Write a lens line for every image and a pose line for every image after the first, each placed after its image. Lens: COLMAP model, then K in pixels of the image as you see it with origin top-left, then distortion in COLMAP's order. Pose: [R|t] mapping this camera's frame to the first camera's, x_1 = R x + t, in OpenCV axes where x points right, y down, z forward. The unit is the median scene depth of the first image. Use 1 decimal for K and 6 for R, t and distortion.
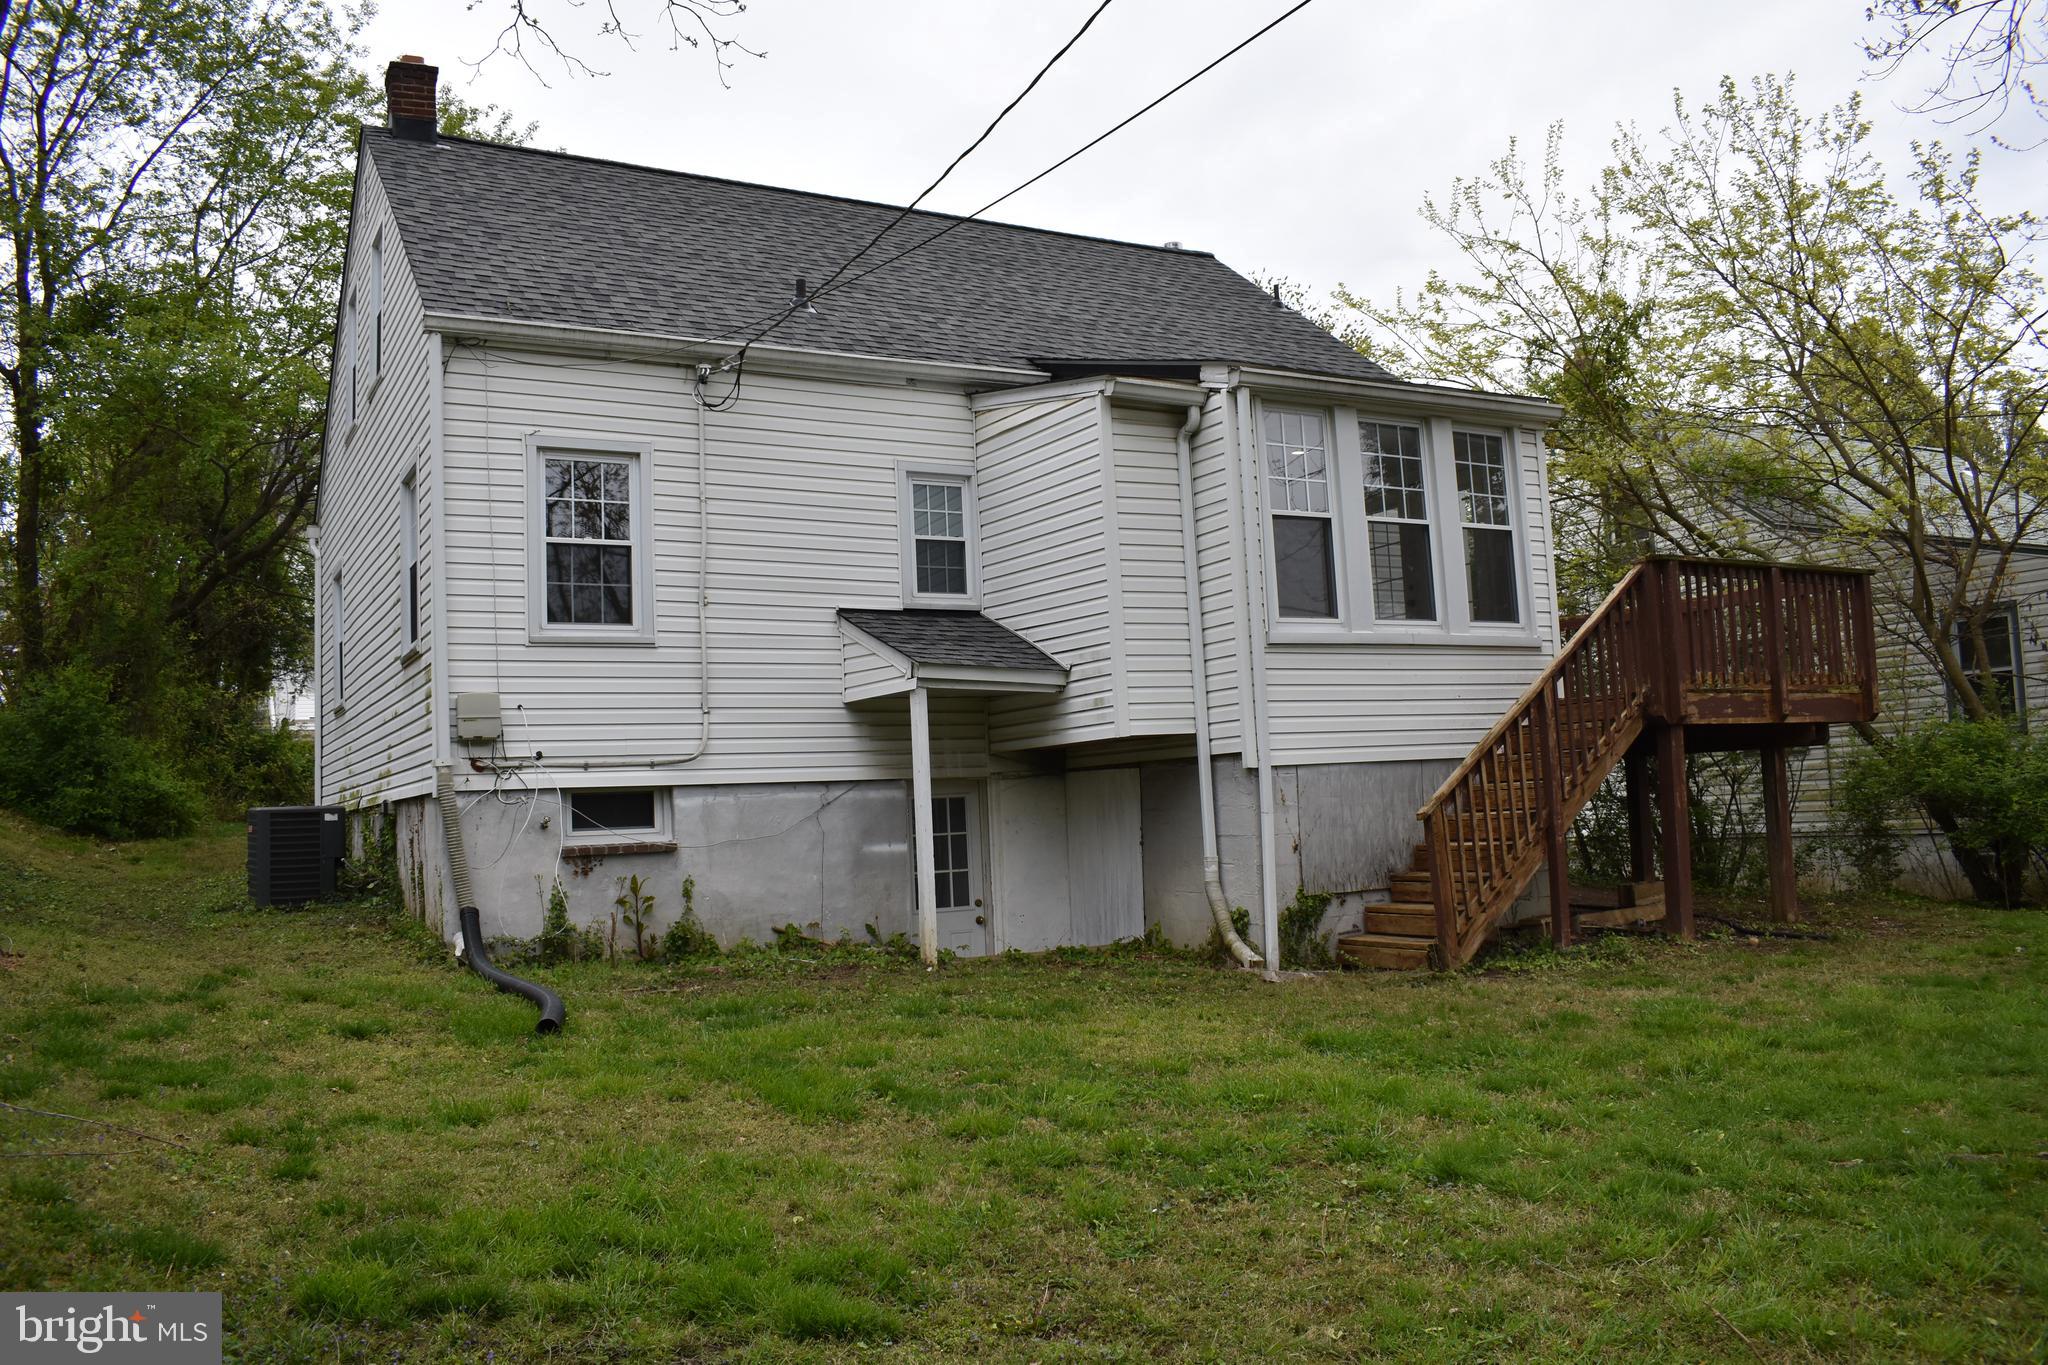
lens RADIAL K [[1590.0, 0, 1025.1], [0, 1590.0, 686.1], [0, 0, 1]] dist [-0.097121, -0.001980]
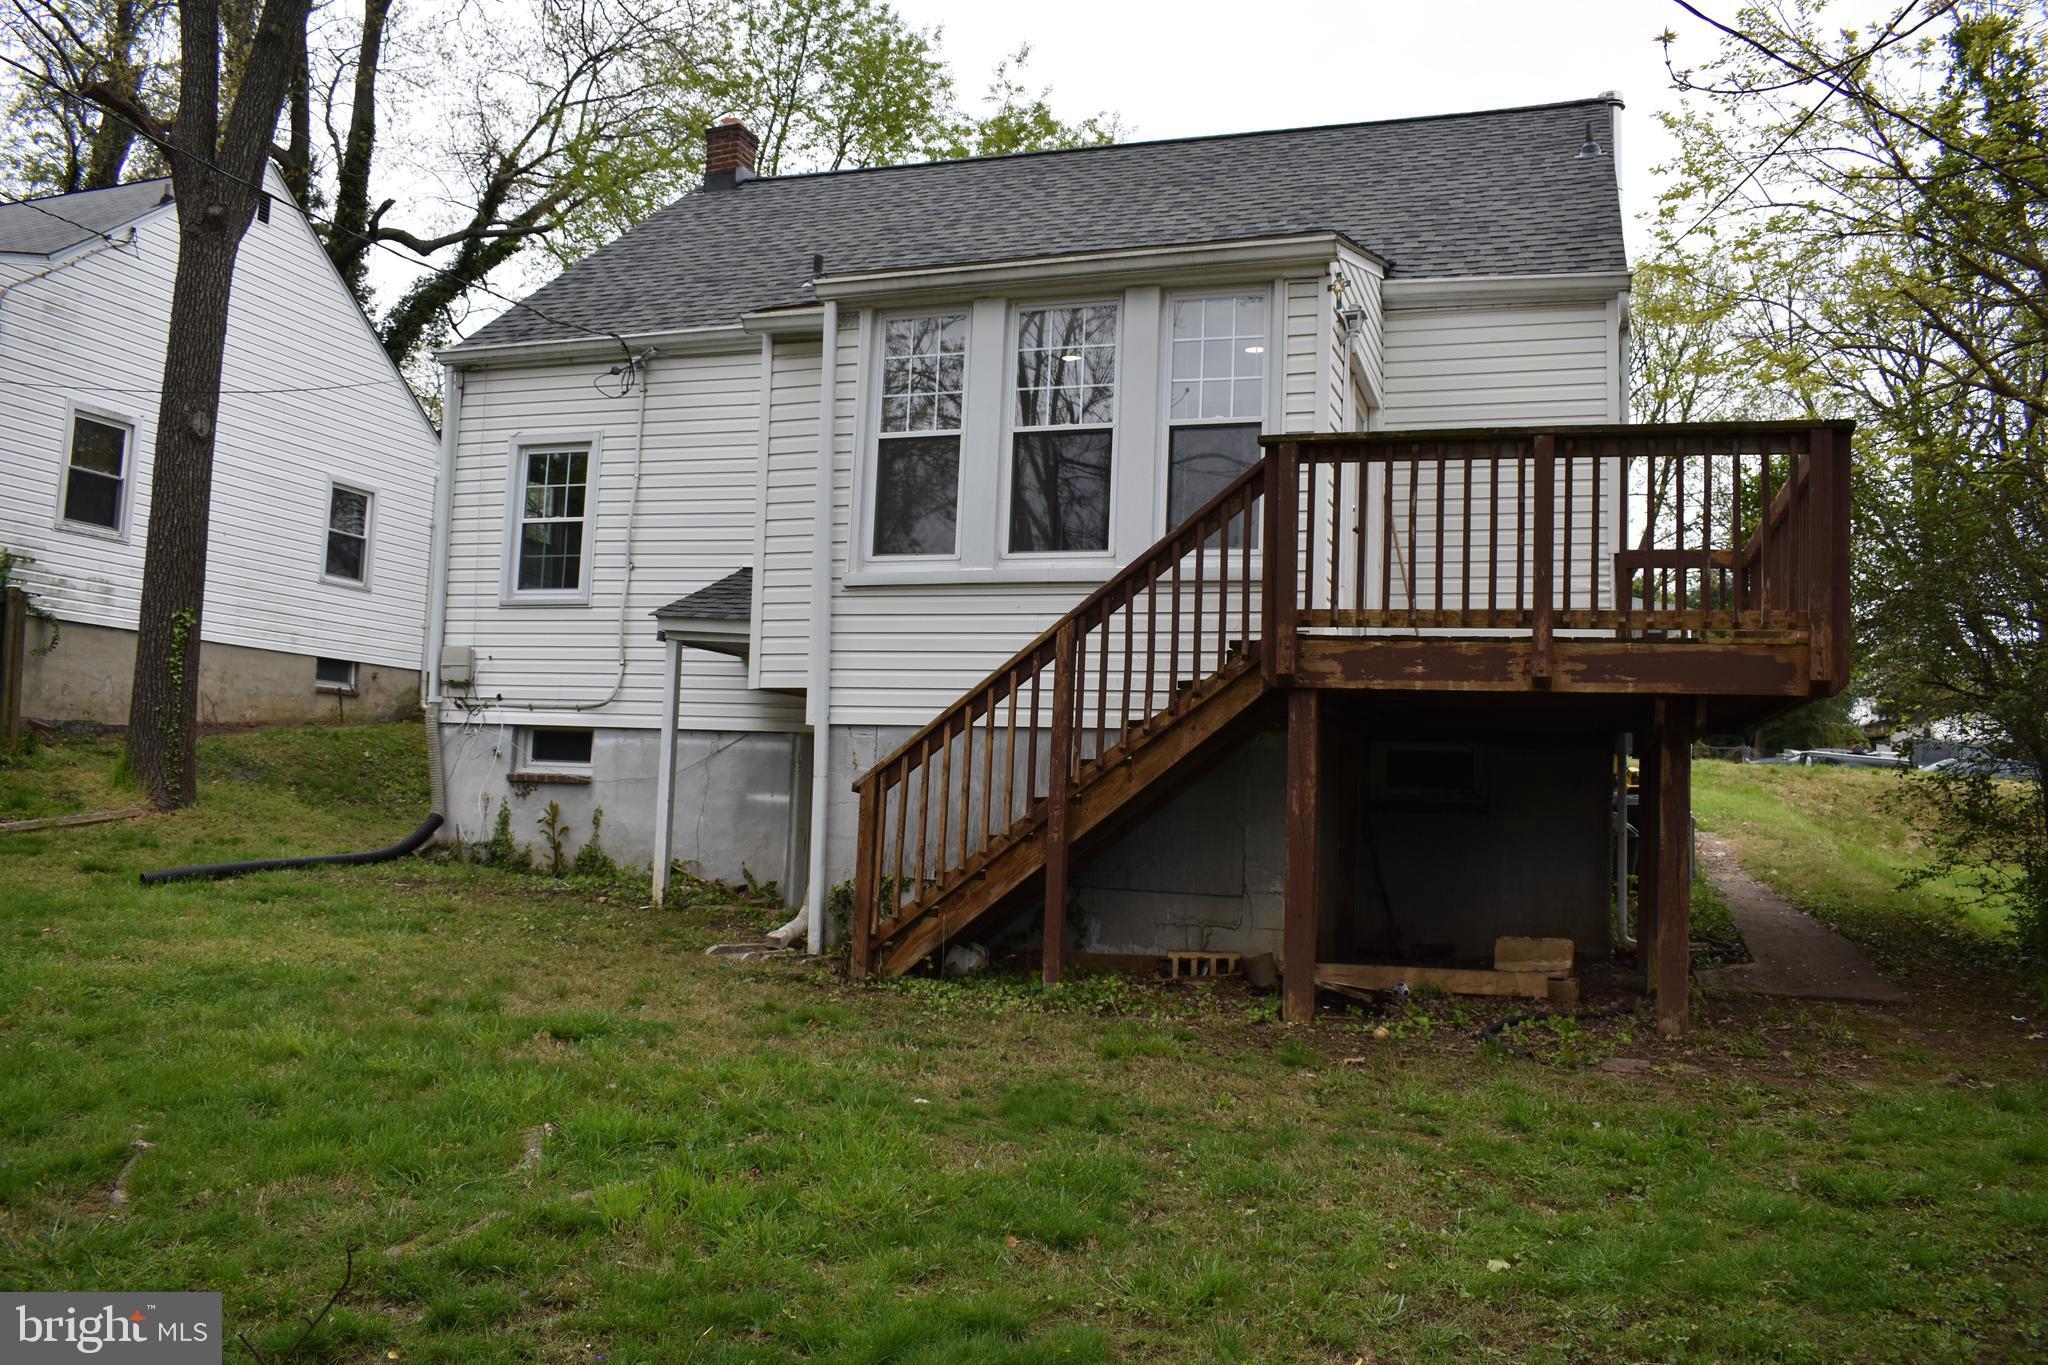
lens RADIAL K [[1590.0, 0, 1021.8], [0, 1590.0, 673.9], [0, 0, 1]] dist [-0.097121, -0.001980]
pose [[0.668189, 0.008662, -0.743941, 0.847624], [-0.007886, 0.999959, 0.004560, 0.016494], [0.743950, 0.002819, 0.668230, 0.466333]]
